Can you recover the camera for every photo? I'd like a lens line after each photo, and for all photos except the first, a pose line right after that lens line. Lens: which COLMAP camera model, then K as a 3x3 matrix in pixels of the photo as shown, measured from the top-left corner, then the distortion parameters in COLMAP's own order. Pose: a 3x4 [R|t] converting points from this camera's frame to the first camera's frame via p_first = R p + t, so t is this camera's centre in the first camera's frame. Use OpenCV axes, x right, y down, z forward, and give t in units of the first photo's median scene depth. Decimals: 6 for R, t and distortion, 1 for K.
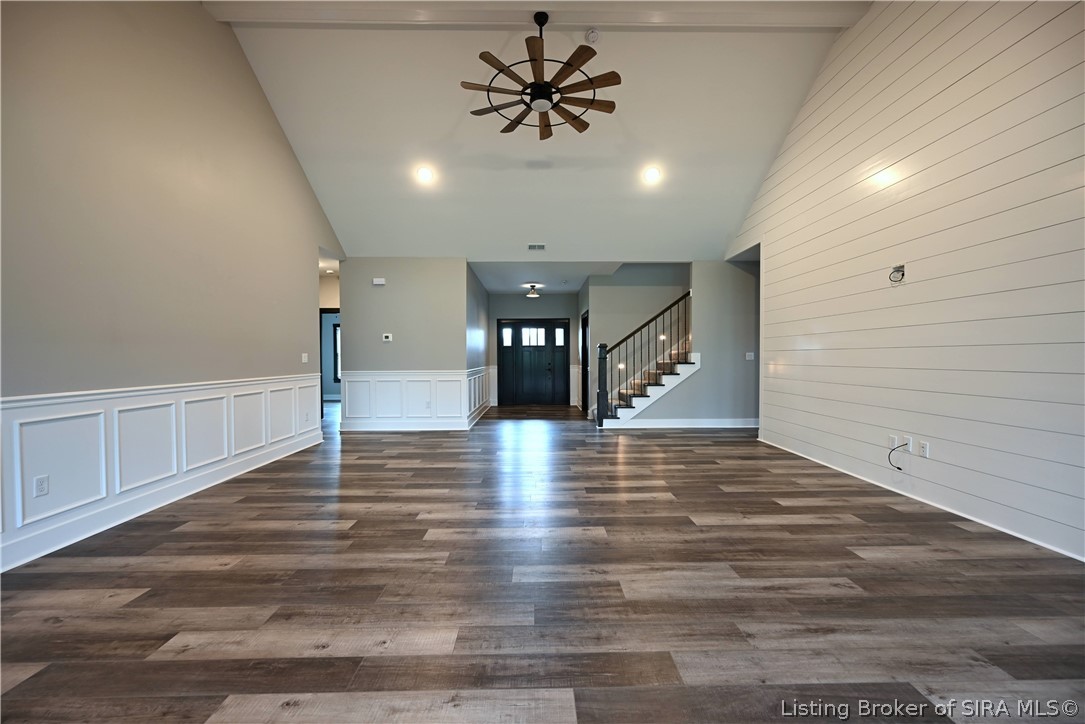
lens RADIAL K [[423.6, 0, 541.5], [0, 423.6, 363.6], [0, 0, 1]] dist [-0.001961, 0.000917]
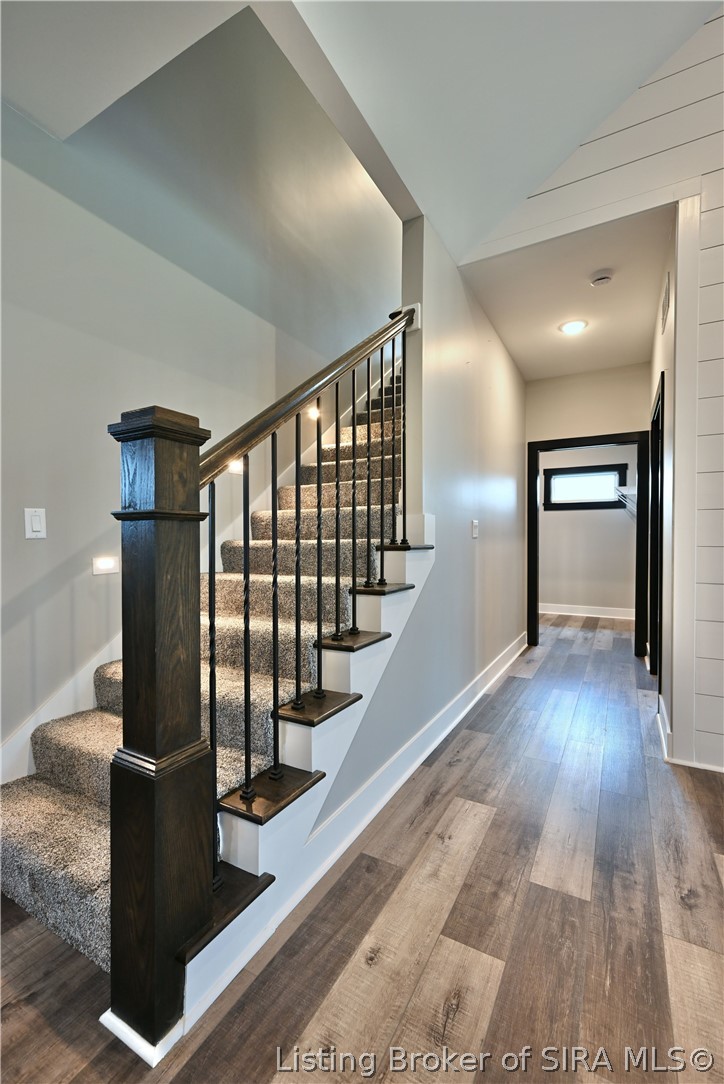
lens RADIAL K [[465.9, 0, 362.0], [0, 465.9, 542.0], [0, 0, 1]] dist [0.019004, -0.008376]
pose [[0.503841, -0.003008, 0.863791, 0.044010], [0.009750, 0.999950, -0.002205, -0.005065], [-0.863741, 0.009533, 0.503845, 0.888344]]
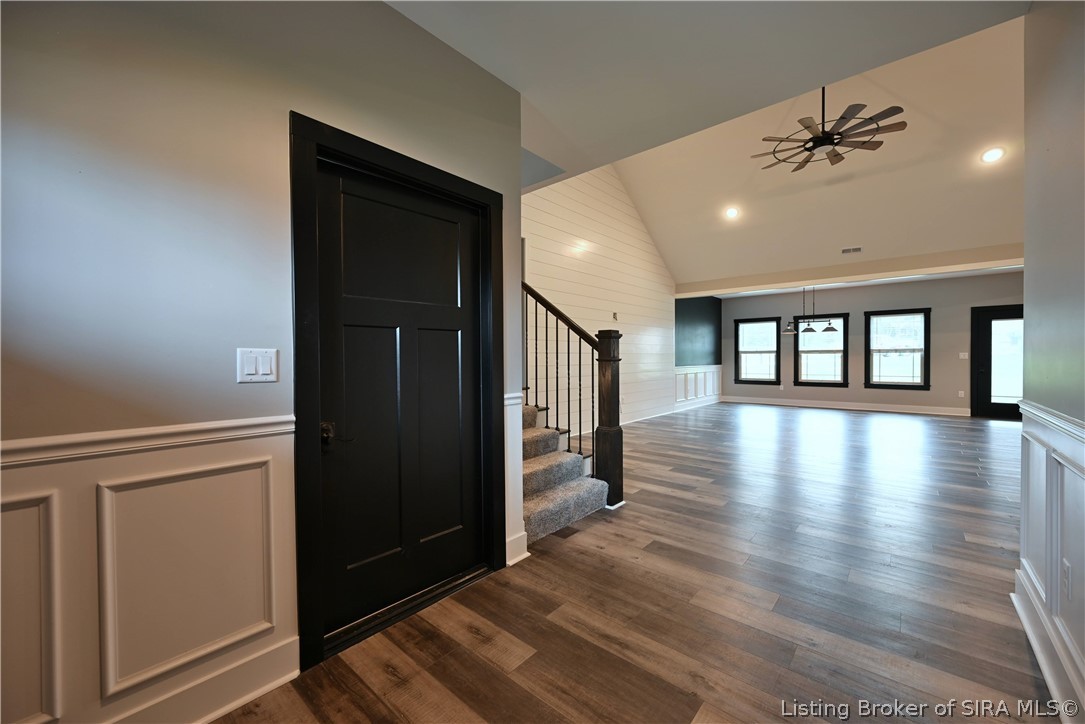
lens RADIAL K [[423.6, 0, 541.5], [0, 423.6, 363.6], [0, 0, 1]] dist [-0.001961, 0.000917]
pose [[-0.742152, 0.001037, 0.670231, -0.126248], [0.020177, 0.999580, 0.020795, -0.021879], [-0.669928, 0.028956, -0.741861, 1.454527]]
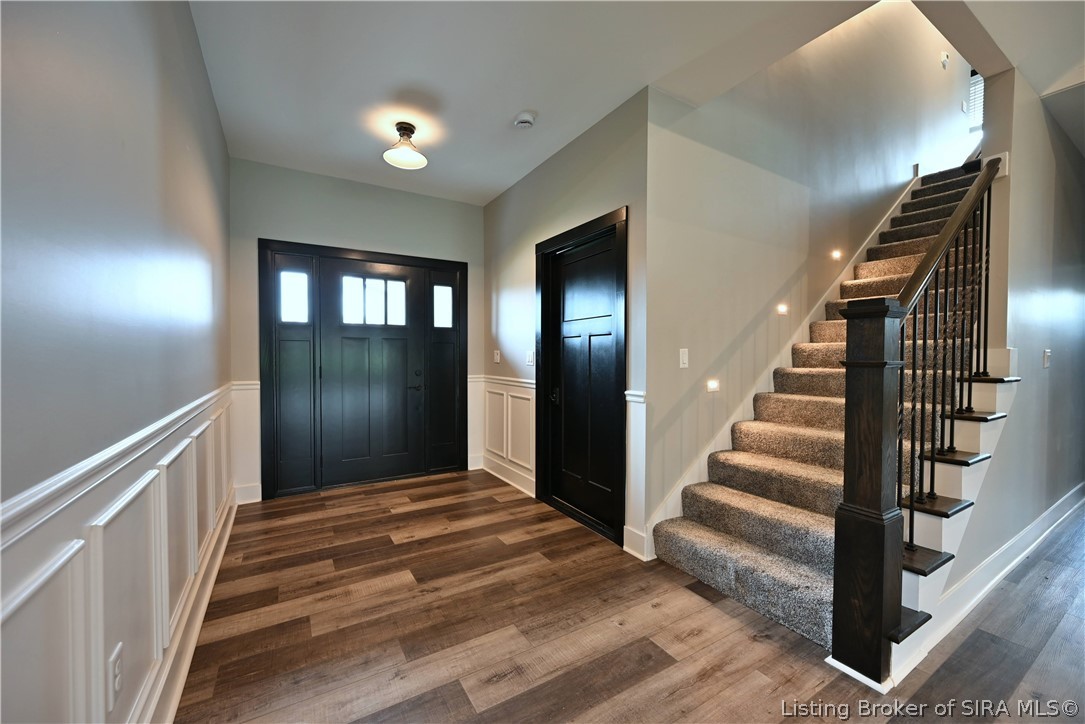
lens RADIAL K [[423.6, 0, 541.5], [0, 423.6, 363.6], [0, 0, 1]] dist [-0.001961, 0.000917]
pose [[0.862722, -0.002203, 0.505674, -0.125374], [-0.000708, 0.999984, 0.005565, -0.015633], [-0.505678, -0.005159, 0.862707, 0.920935]]
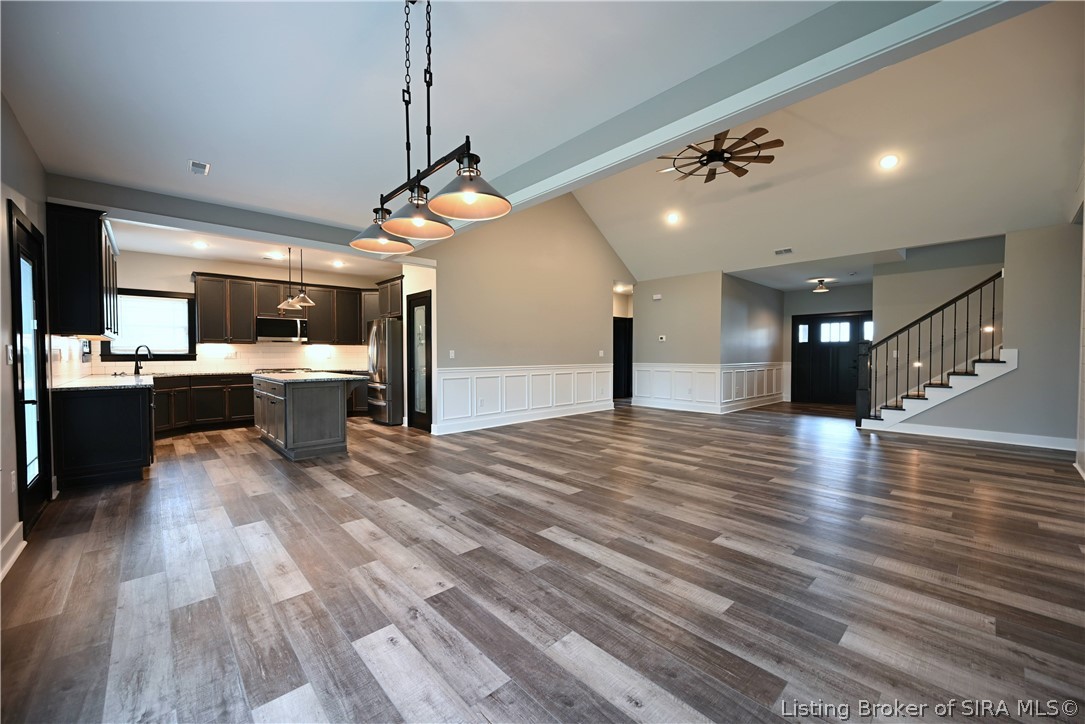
lens RADIAL K [[423.6, 0, 541.5], [0, 423.6, 363.6], [0, 0, 1]] dist [-0.001961, 0.000917]
pose [[0.669459, 0.020974, -0.742553, 0.375161], [-0.014204, 0.999780, 0.015434, 0.002348], [0.742713, 0.000215, 0.669609, -0.176727]]
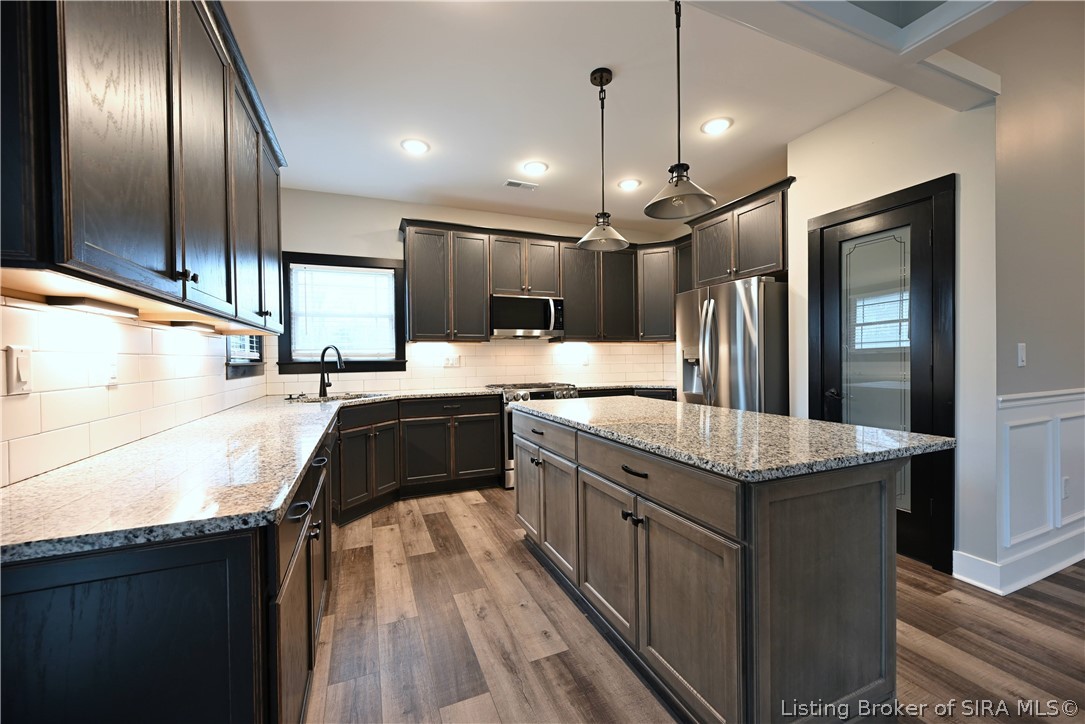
lens RADIAL K [[423.6, 0, 541.5], [0, 423.6, 363.6], [0, 0, 1]] dist [-0.001961, 0.000917]
pose [[0.372207, 0.012247, -0.928069, -0.284498], [-0.004738, 0.999925, 0.011295, 0.004094], [0.928138, 0.000193, 0.372237, -0.158174]]
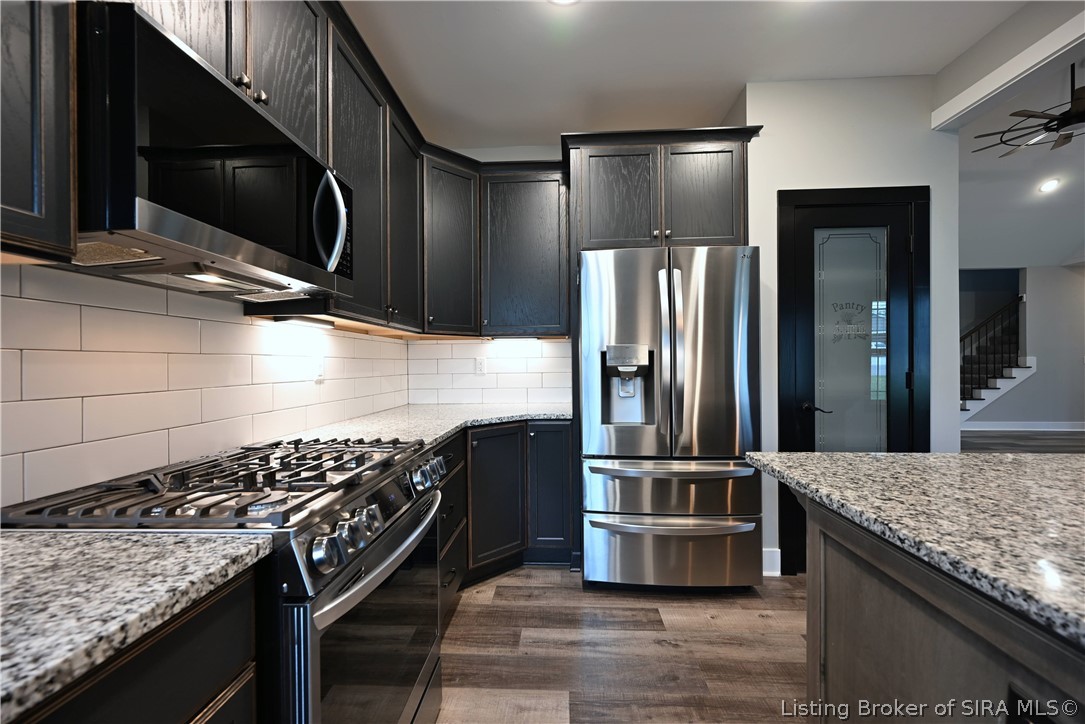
lens RADIAL K [[423.6, 0, 541.5], [0, 423.6, 363.6], [0, 0, 1]] dist [-0.001961, 0.000917]
pose [[0.997674, -0.001472, -0.068148, -0.757377], [0.000428, 0.999883, -0.015318, 0.006379], [0.068162, 0.015253, 0.997558, -0.096755]]
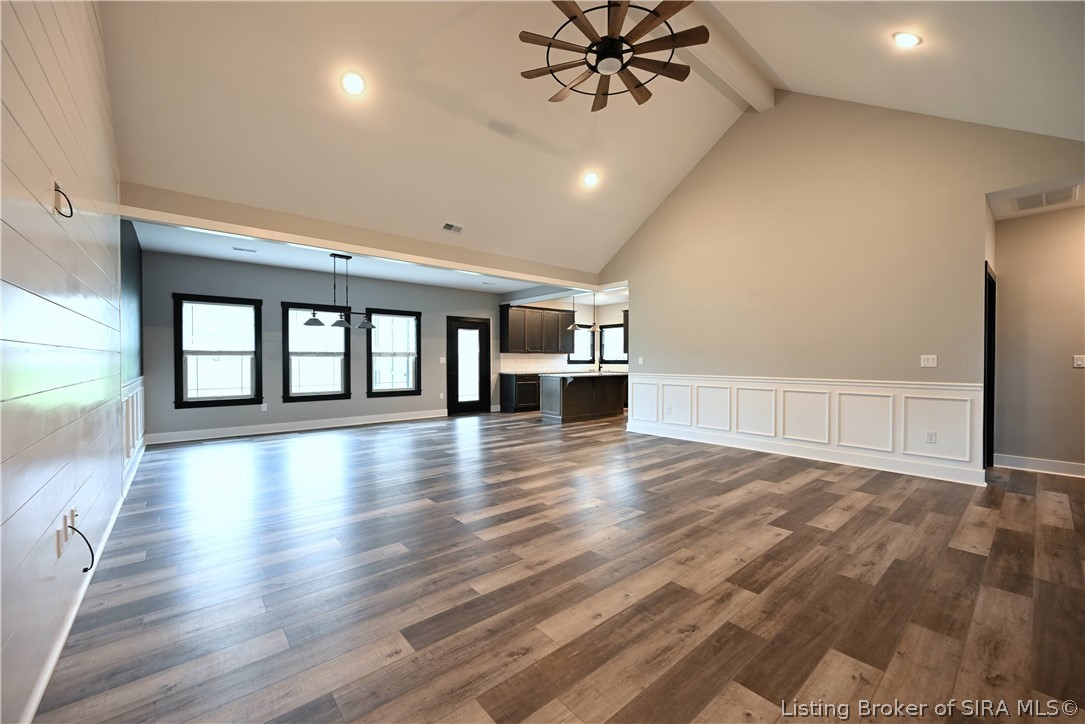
lens RADIAL K [[423.6, 0, 541.5], [0, 423.6, 363.6], [0, 0, 1]] dist [-0.001961, 0.000917]
pose [[-0.771884, 0.012458, -0.635642, 0.387435], [-0.005359, 0.999645, 0.026100, -0.020091], [0.635741, 0.023552, -0.771543, 0.937405]]
